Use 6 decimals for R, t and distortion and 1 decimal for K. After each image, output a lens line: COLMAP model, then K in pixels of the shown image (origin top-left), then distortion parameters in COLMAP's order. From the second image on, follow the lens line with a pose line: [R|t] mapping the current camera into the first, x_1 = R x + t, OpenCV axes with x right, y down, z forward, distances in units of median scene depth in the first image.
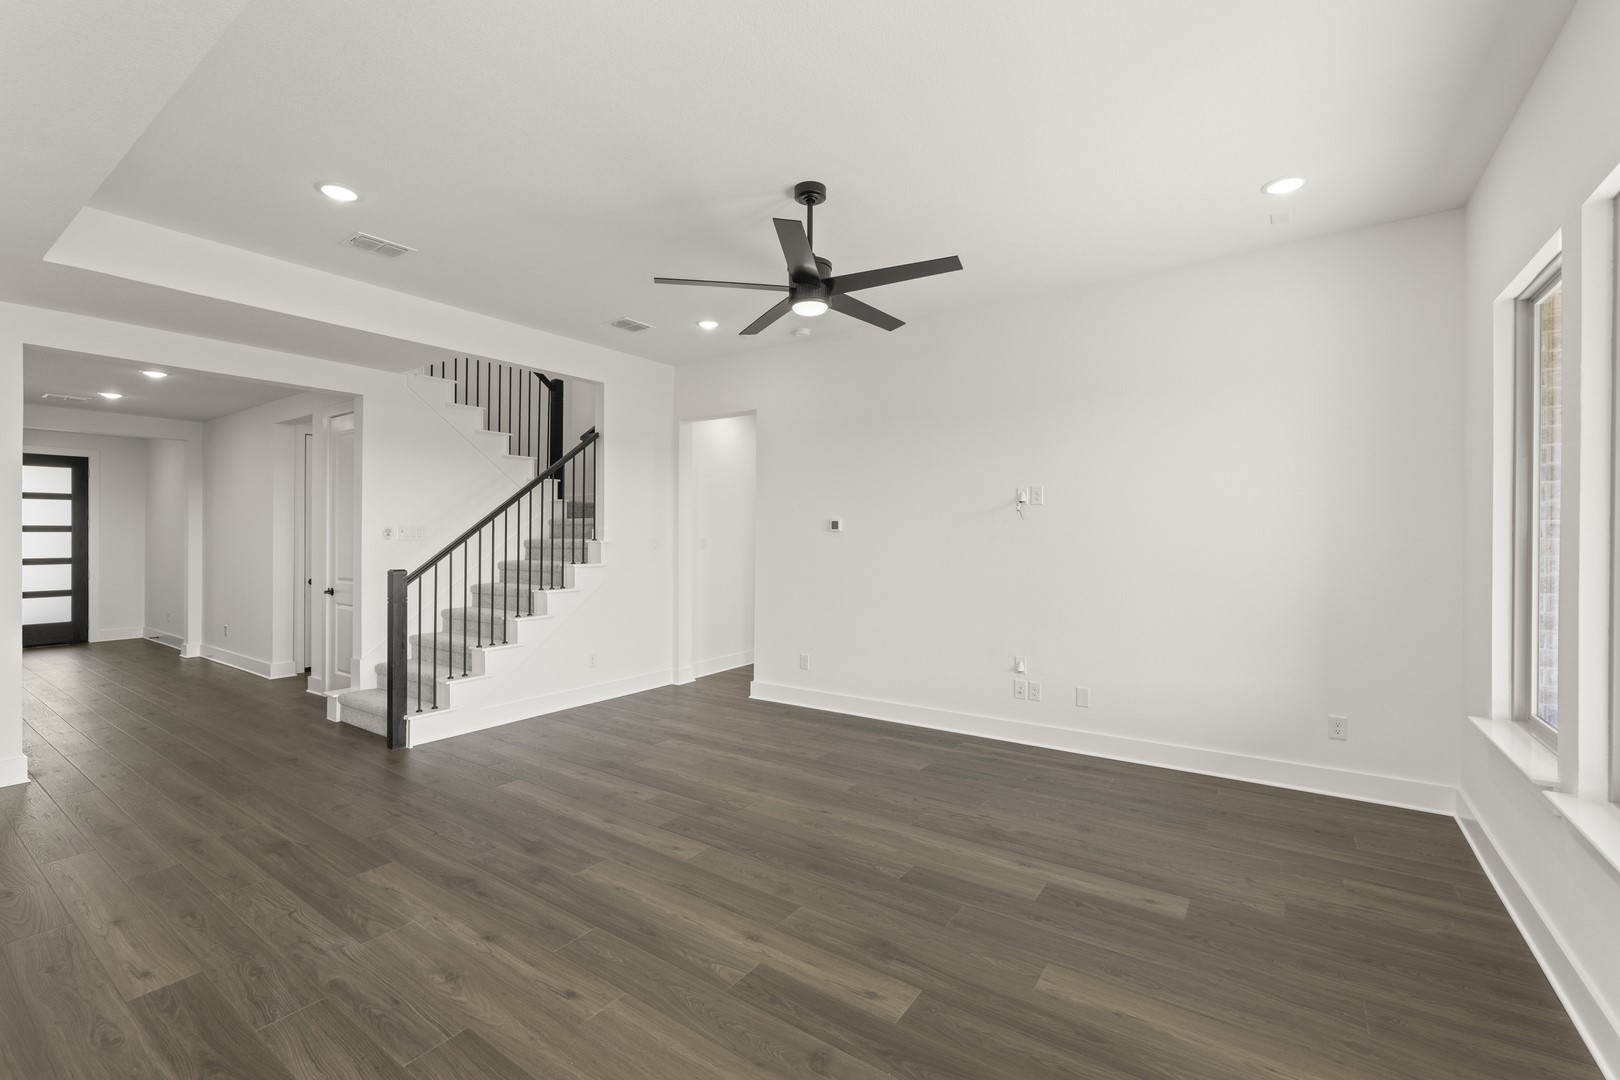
lens RADIAL K [[691.5, 0, 809.5], [0, 691.5, 539.8], [0, 0, 1]] dist [0.000031, 0.000215]
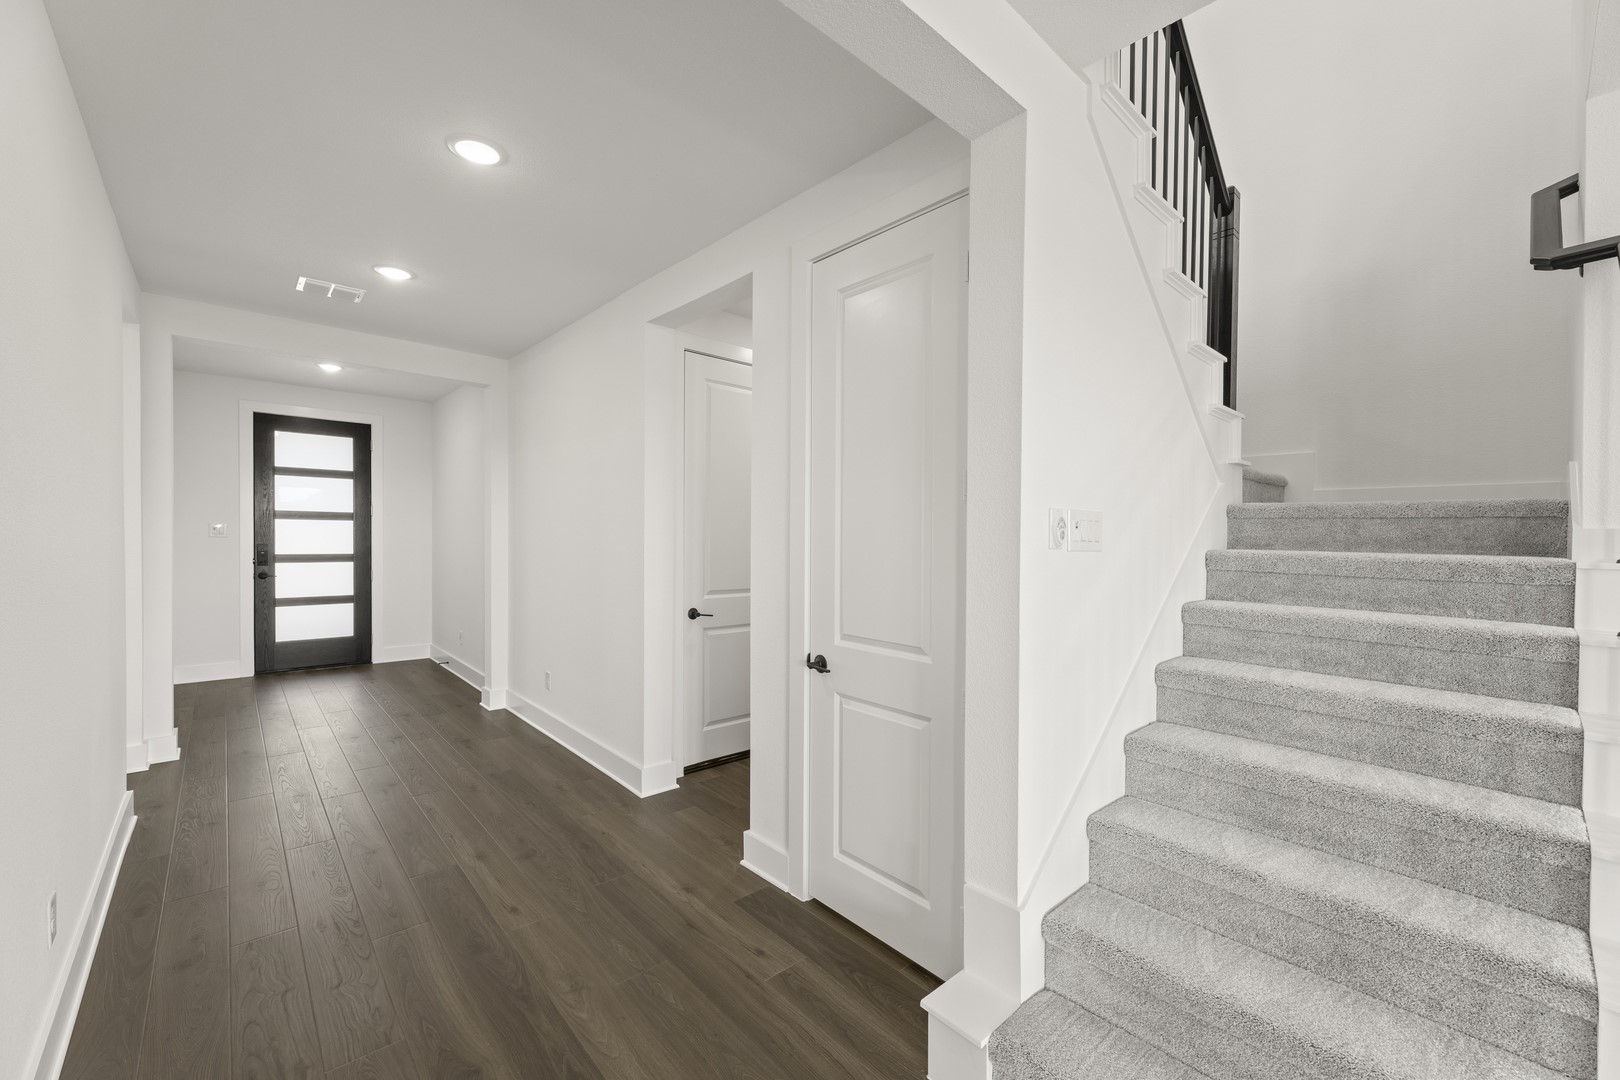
lens RADIAL K [[641.0, 0, 814.2], [0, 641.0, 541.1], [0, 0, 1]] dist [-0.003674, -0.000493]
pose [[0.976732, 0.010716, -0.214198, -0.408846], [-0.006942, 0.999807, 0.018364, -0.005064], [0.214353, -0.016450, 0.976618, 0.410891]]
